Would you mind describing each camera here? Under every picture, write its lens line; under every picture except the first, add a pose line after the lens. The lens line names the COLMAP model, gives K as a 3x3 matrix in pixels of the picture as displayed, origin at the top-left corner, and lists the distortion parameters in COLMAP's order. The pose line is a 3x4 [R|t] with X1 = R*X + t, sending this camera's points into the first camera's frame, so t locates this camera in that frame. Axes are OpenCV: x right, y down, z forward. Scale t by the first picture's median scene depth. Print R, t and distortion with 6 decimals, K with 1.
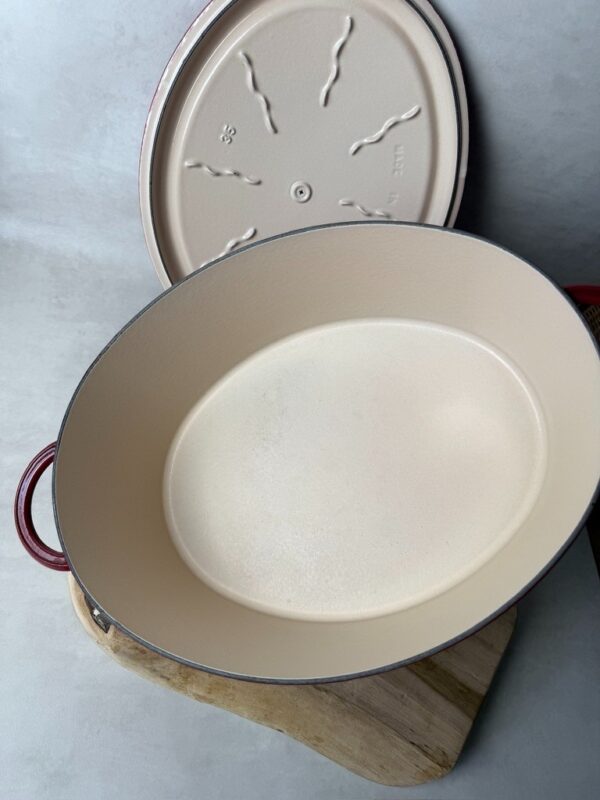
lens RADIAL K [[607.2, 0, 307.4], [0, 607.2, 395.6], [0, 0, 1]] dist [-0.016719, 0.000898]
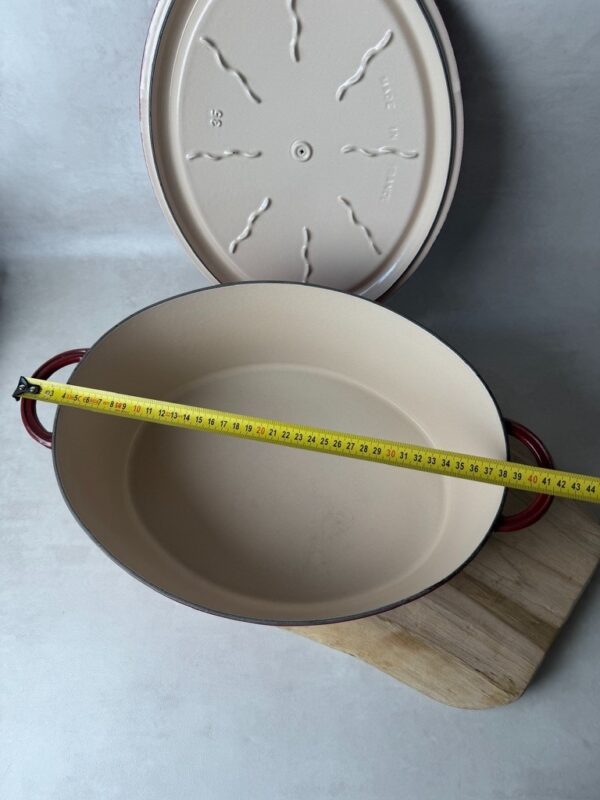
lens RADIAL K [[610.9, 0, 302.7], [0, 610.9, 401.0], [0, 0, 1]] dist [-0.027041, -0.002596]
pose [[0.939833, -0.140046, -0.311611, 0.273955], [0.178261, 0.979131, 0.097595, -0.034894], [0.291440, -0.147271, 0.945185, -0.005967]]
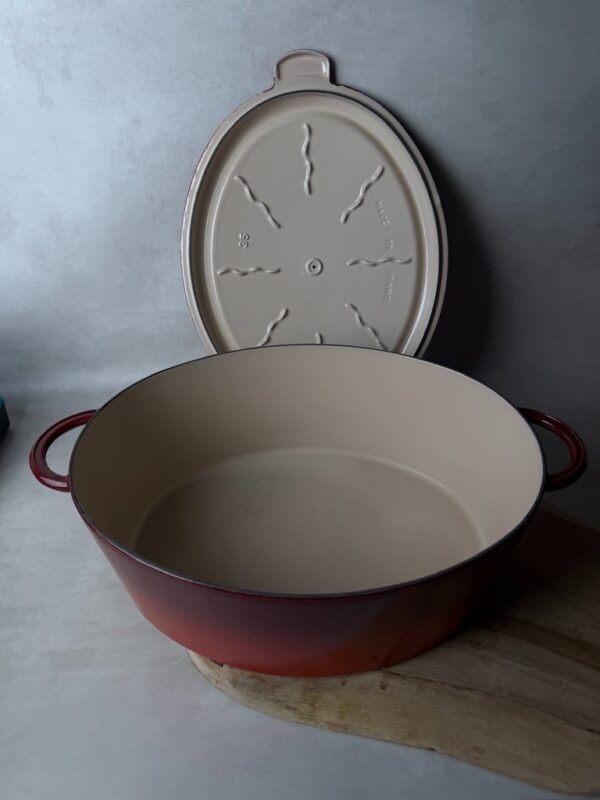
lens RADIAL K [[586.0, 0, 302.5], [0, 586.0, 392.0], [0, 0, 1]] dist [-0.008270, -0.005725]
pose [[0.943692, -0.306485, -0.124549, 0.040461], [0.240456, 0.894014, -0.378047, 0.354926], [0.227214, 0.326811, 0.917370, 0.015867]]
